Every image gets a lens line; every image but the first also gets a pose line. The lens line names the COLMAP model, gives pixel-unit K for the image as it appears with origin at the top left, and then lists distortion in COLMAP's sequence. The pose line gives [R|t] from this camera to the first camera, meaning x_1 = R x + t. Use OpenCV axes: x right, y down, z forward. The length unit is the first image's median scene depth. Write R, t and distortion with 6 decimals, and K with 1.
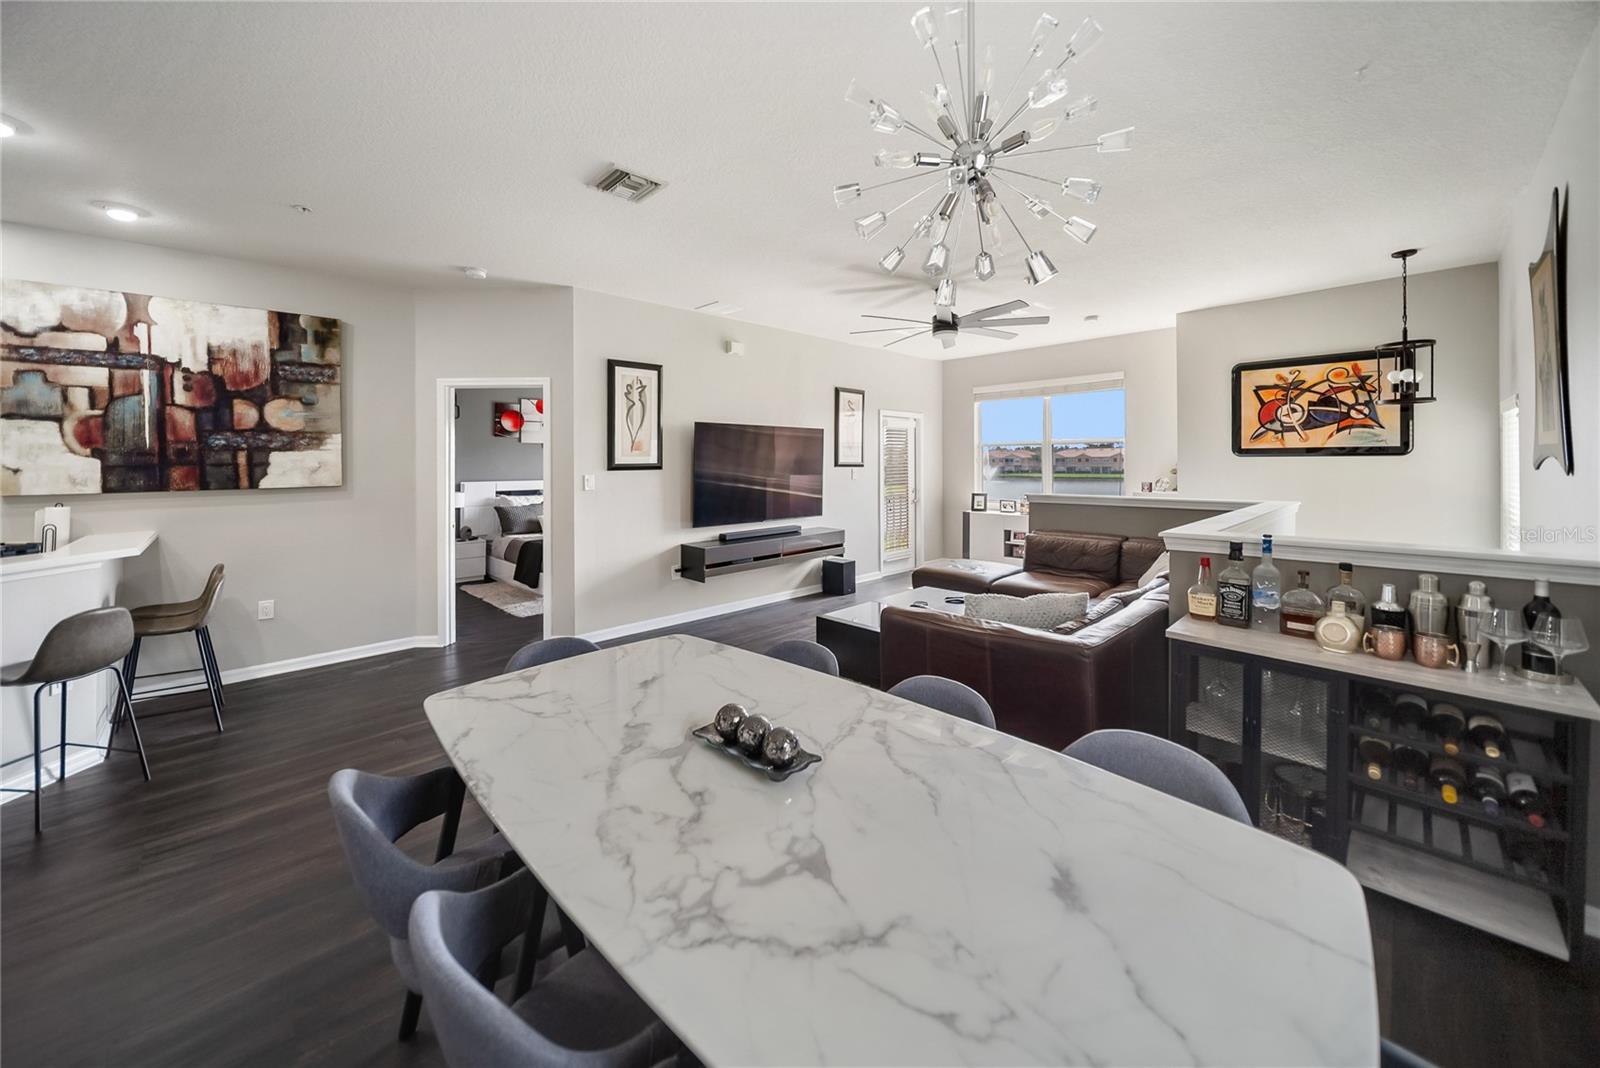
lens RADIAL K [[587.0, 0, 801.8], [0, 587.0, 460.2], [0, 0, 1]] dist [-0.001783, -0.001317]
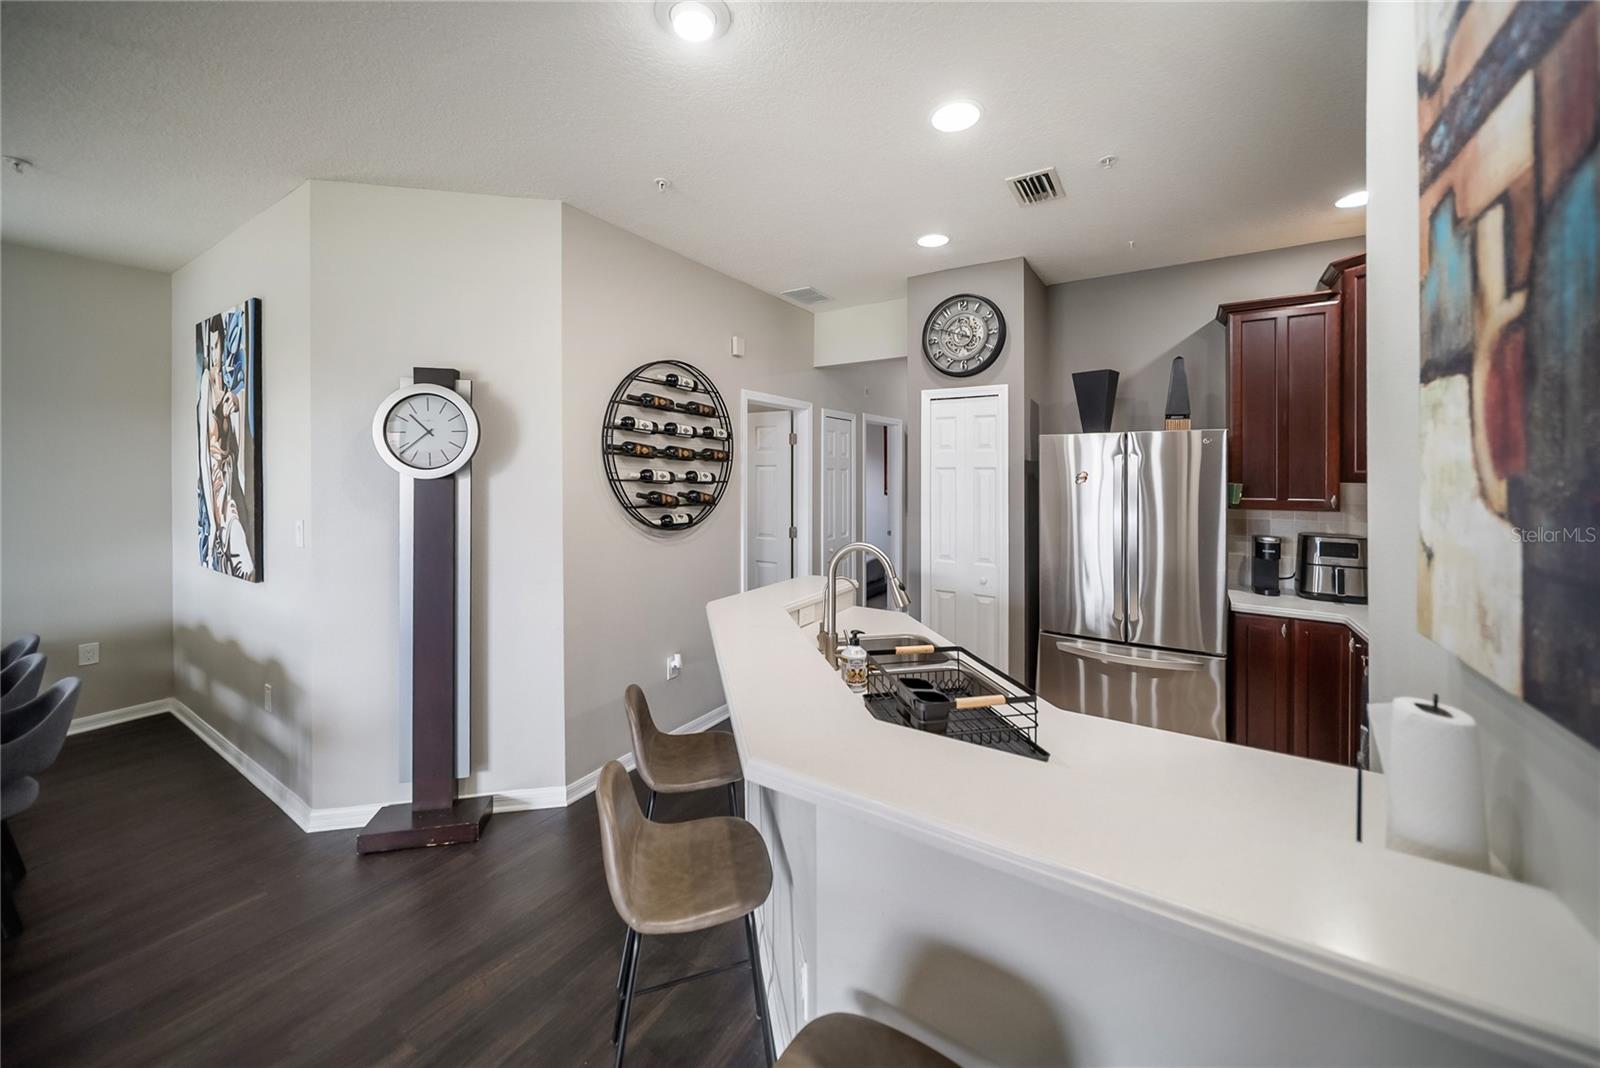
lens RADIAL K [[587.0, 0, 791.5], [0, 587.0, 473.3], [0, 0, 1]] dist [-0.001783, -0.001317]
pose [[-0.973689, 0.006523, -0.227789, -0.760721], [0.007893, 0.999956, -0.005103, -0.019208], [0.227746, -0.006767, -0.973697, 0.945409]]
